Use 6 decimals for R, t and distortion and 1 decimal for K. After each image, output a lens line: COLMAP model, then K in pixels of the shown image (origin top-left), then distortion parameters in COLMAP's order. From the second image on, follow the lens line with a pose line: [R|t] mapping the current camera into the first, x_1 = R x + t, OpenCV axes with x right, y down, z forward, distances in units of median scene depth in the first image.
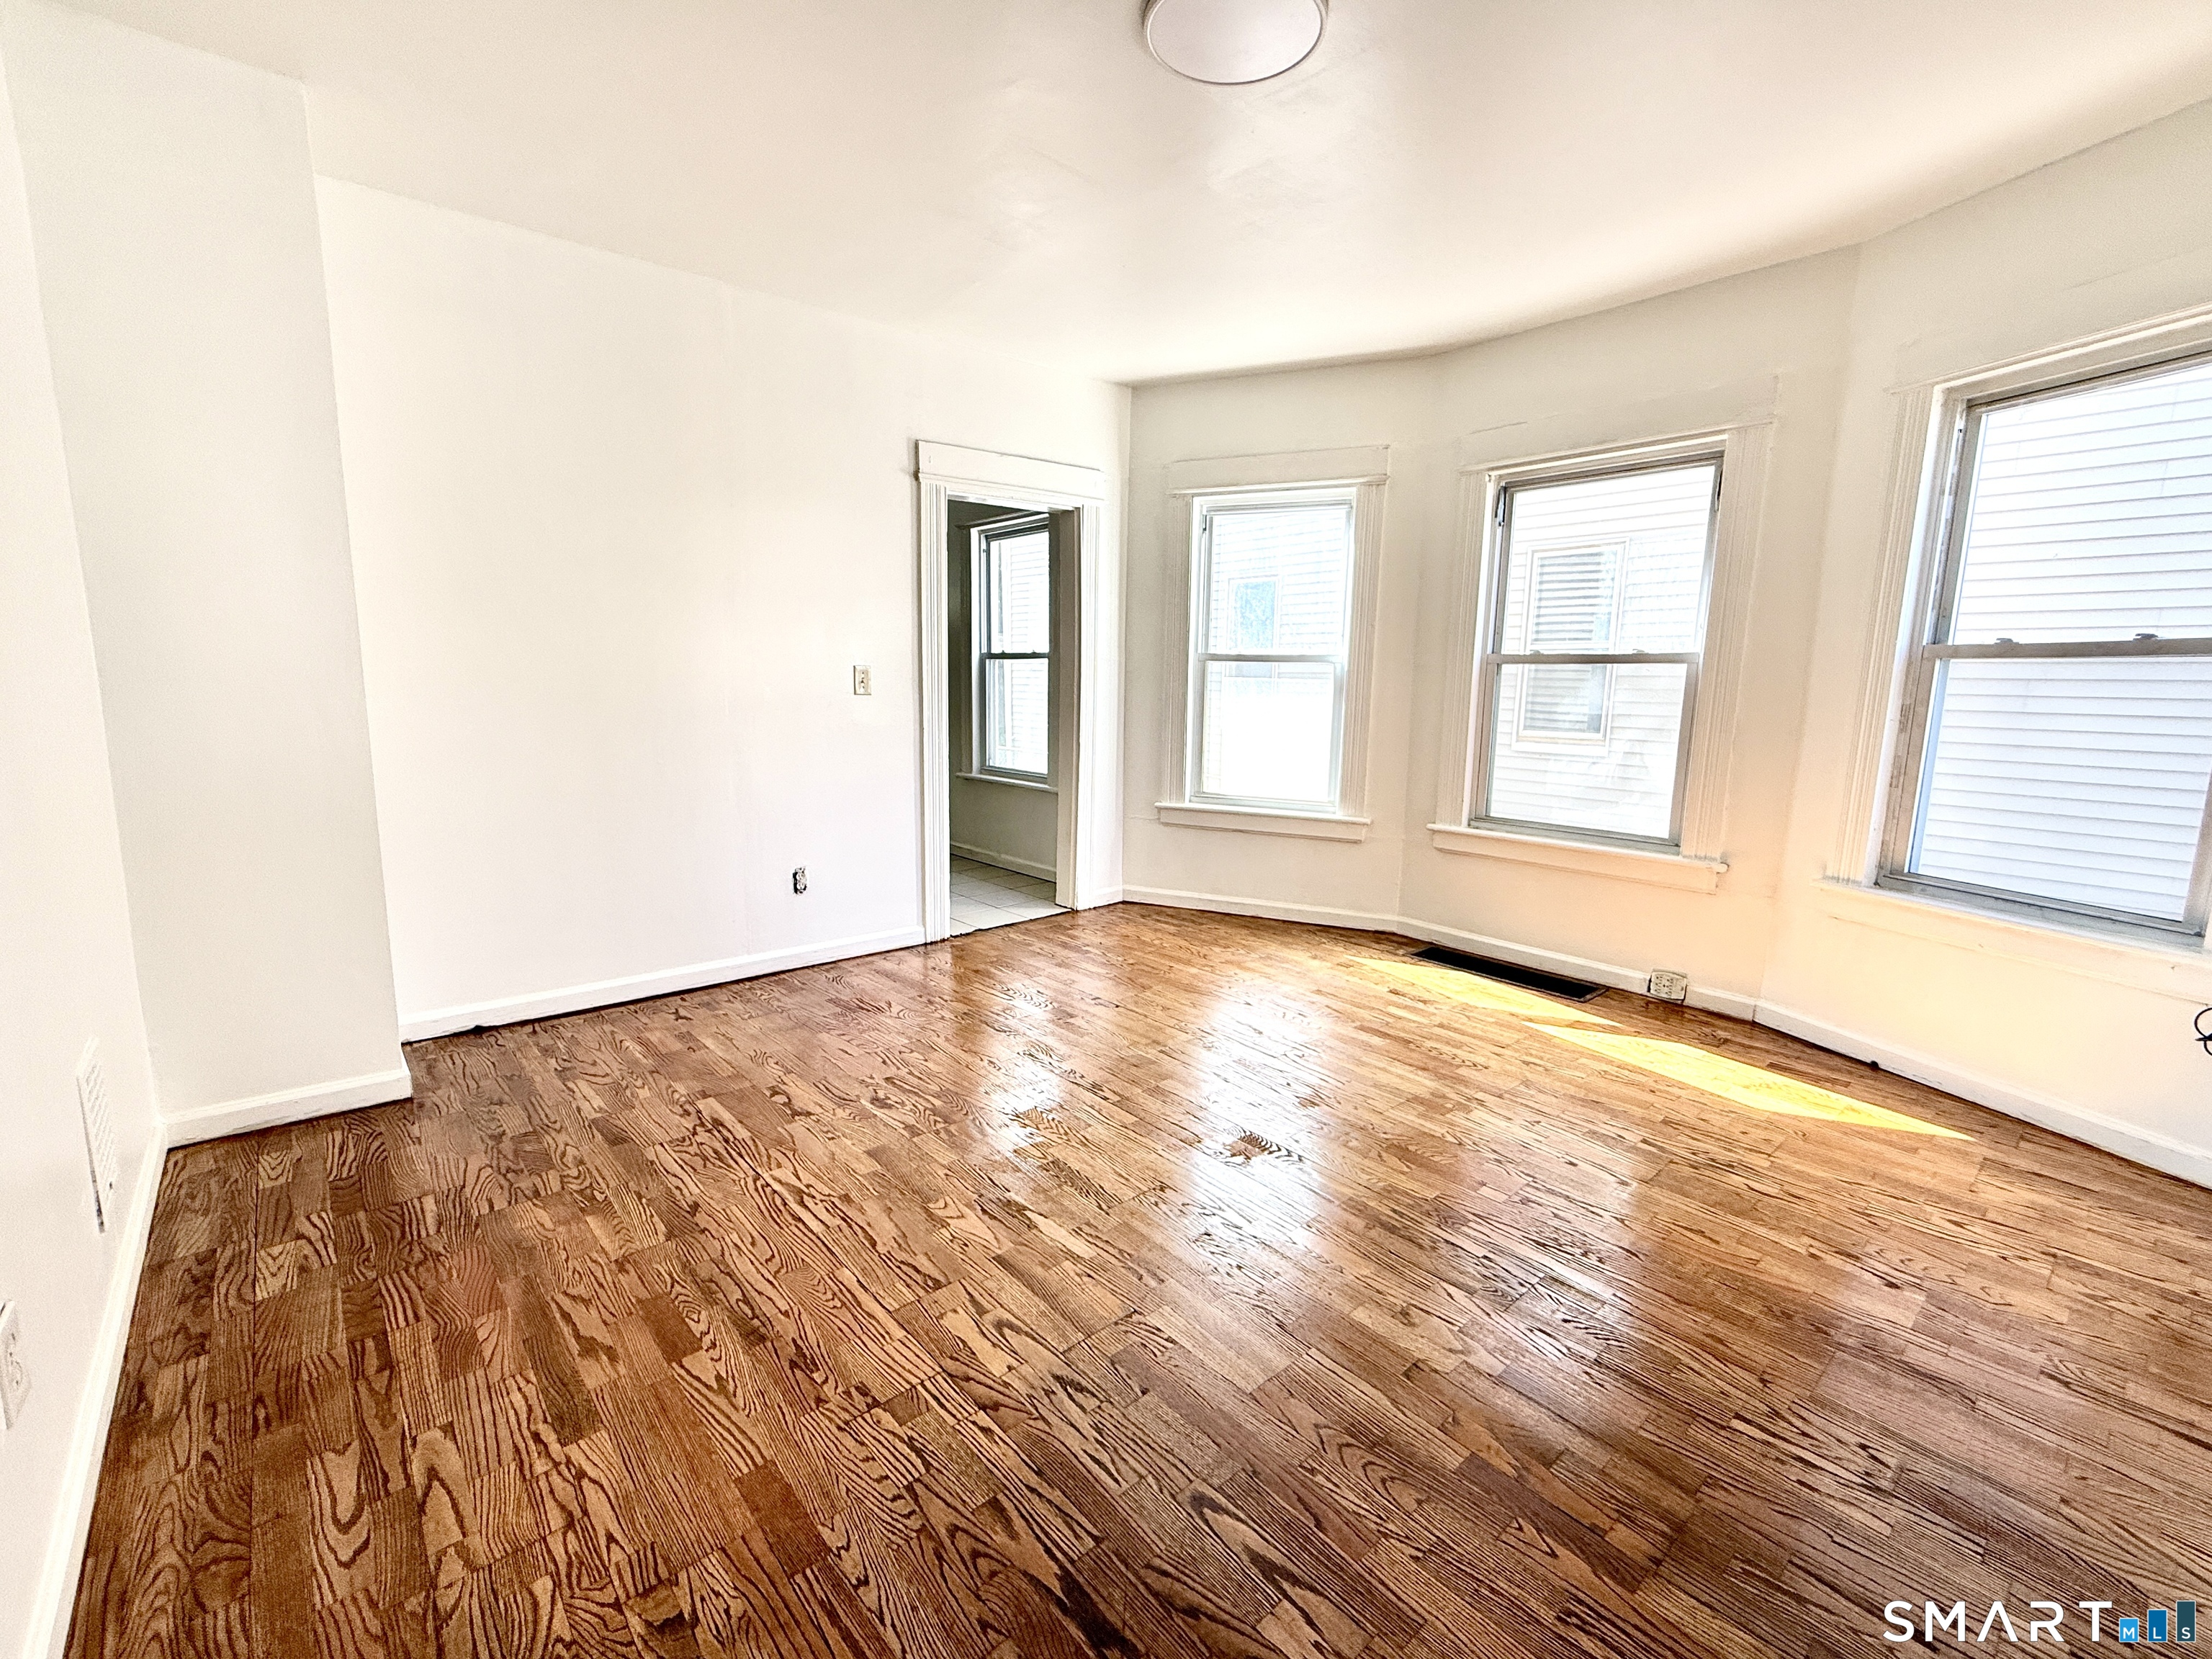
lens RADIAL K [[959.8, 0, 1106.0], [0, 959.8, 829.5], [0, 0, 1]] dist [-0.000853, 0.000072]
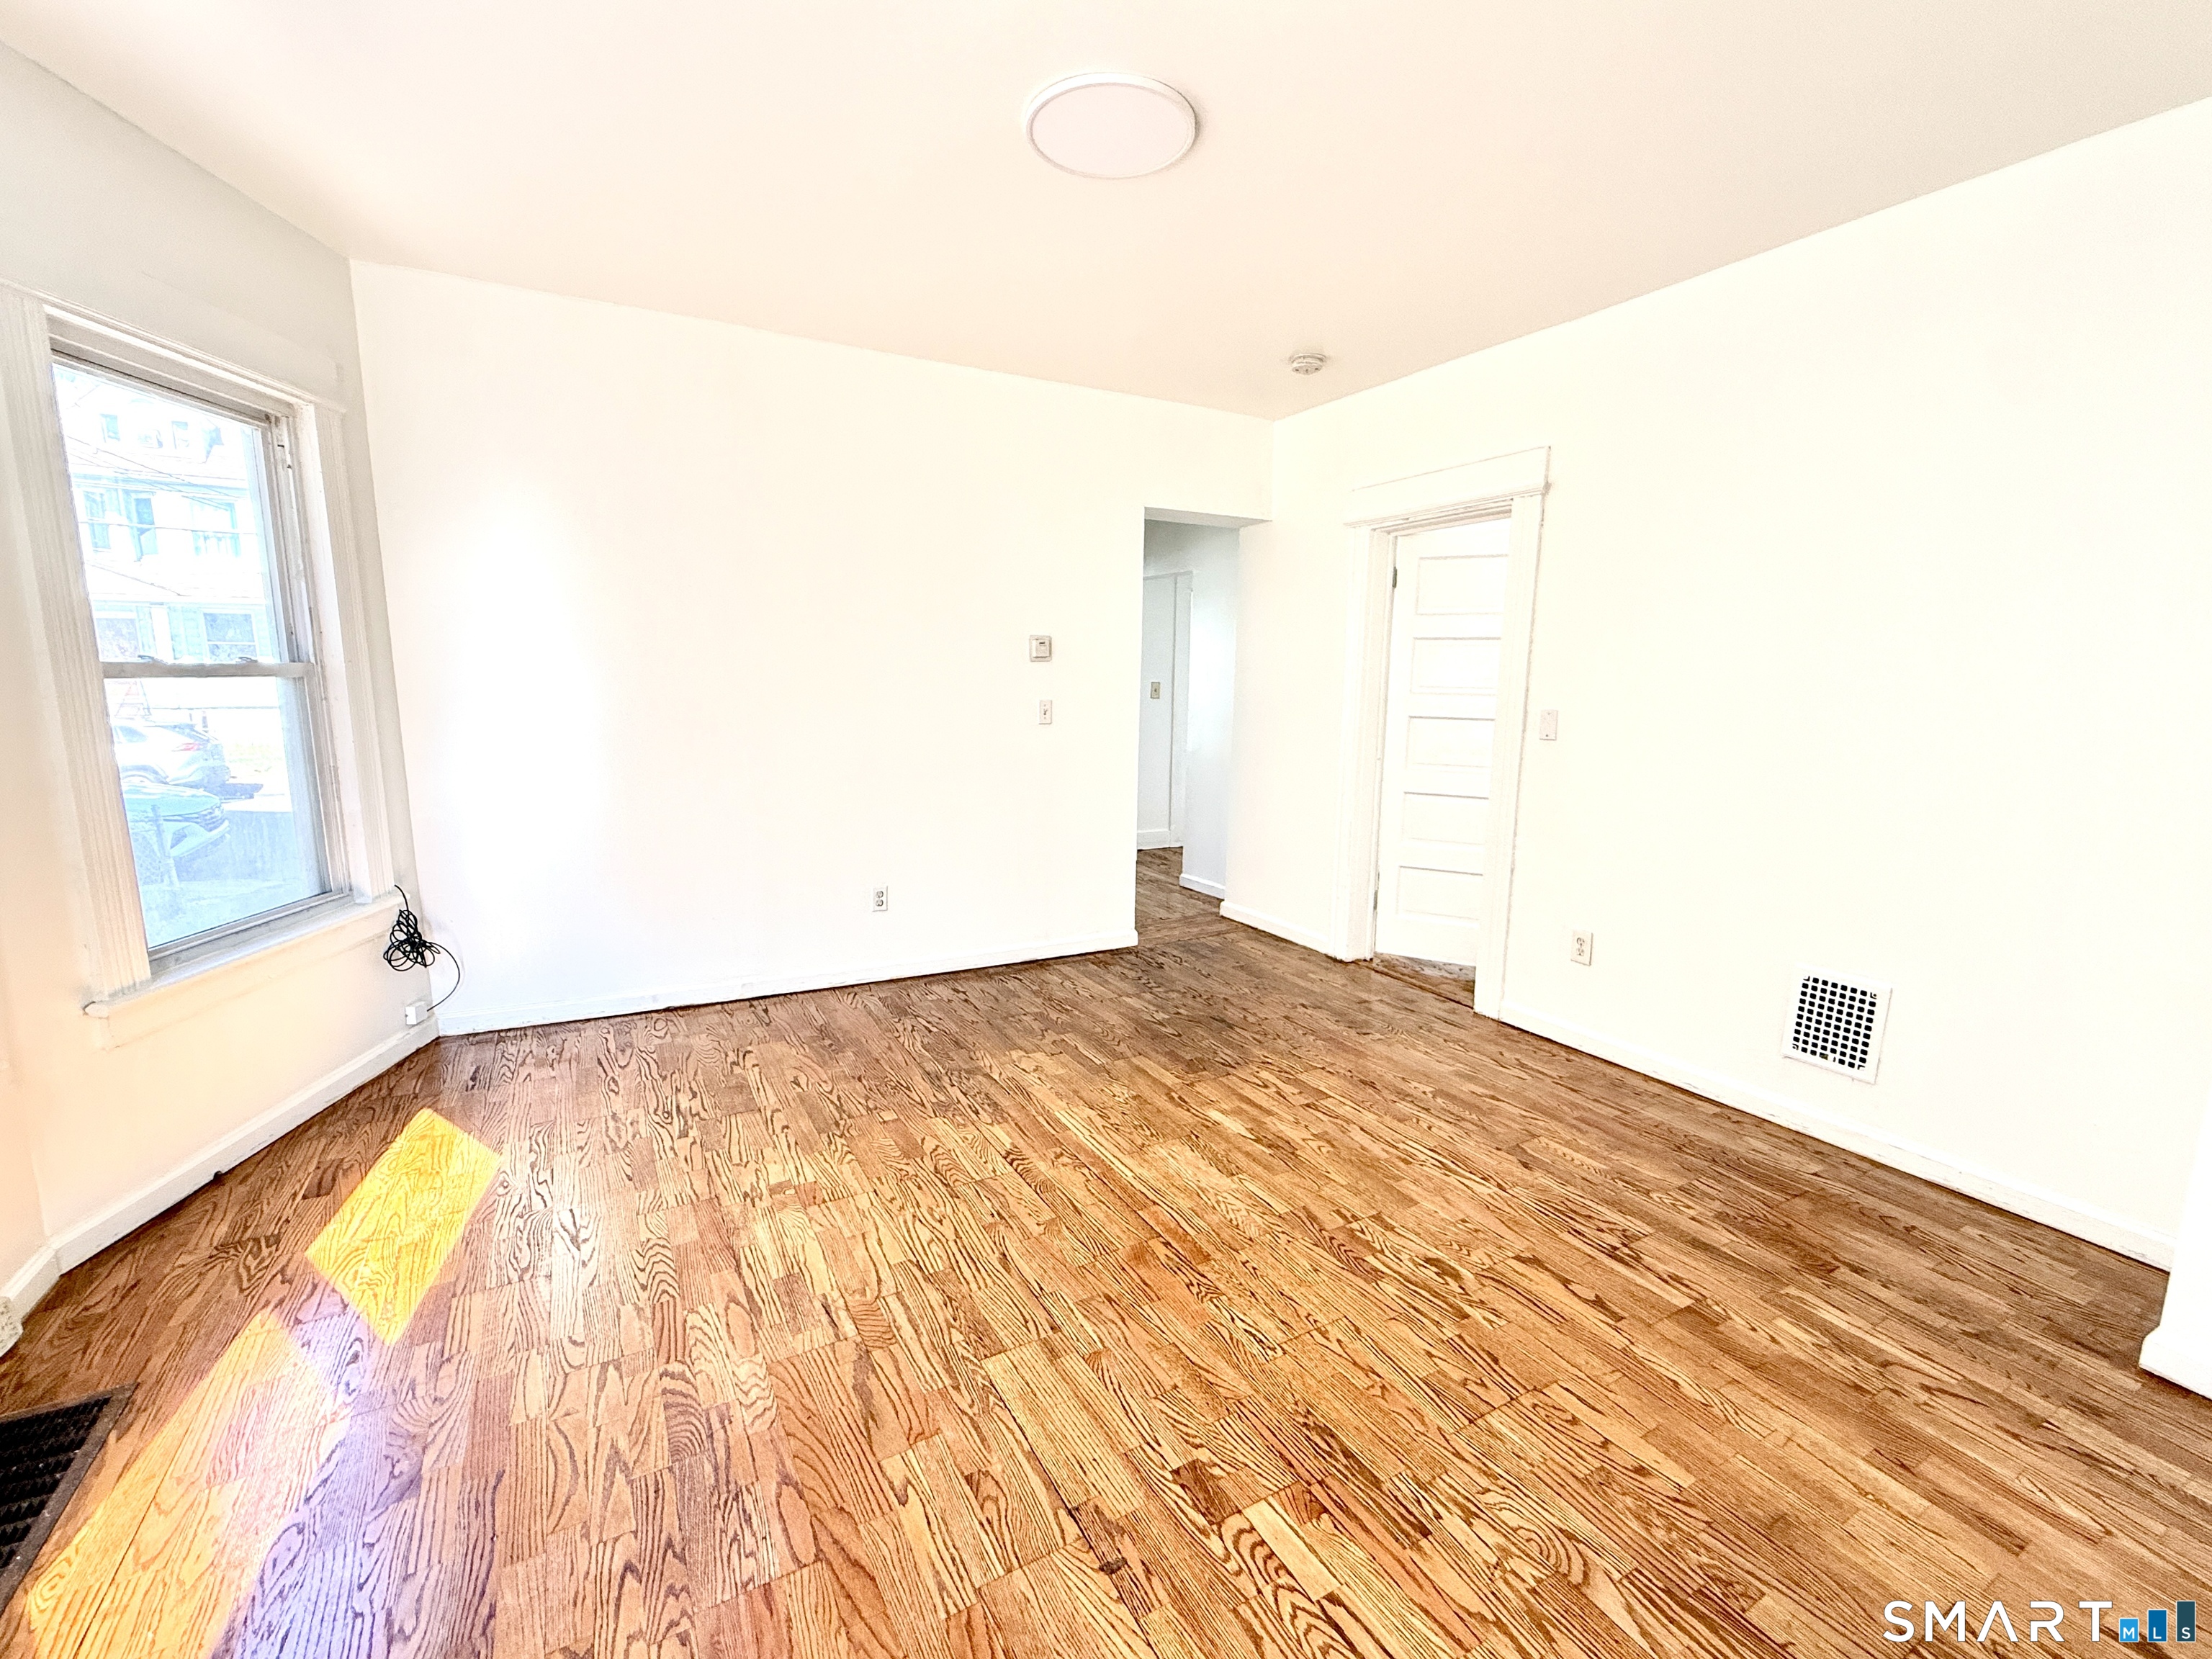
lens RADIAL K [[959.8, 0, 1106.0], [0, 959.8, 829.5], [0, 0, 1]] dist [-0.000853, 0.000072]
pose [[-0.979901, -0.059714, 0.190339, -0.096774], [0.002577, 0.950278, 0.311392, -0.359137], [-0.199469, 0.305623, -0.931024, 1.898392]]
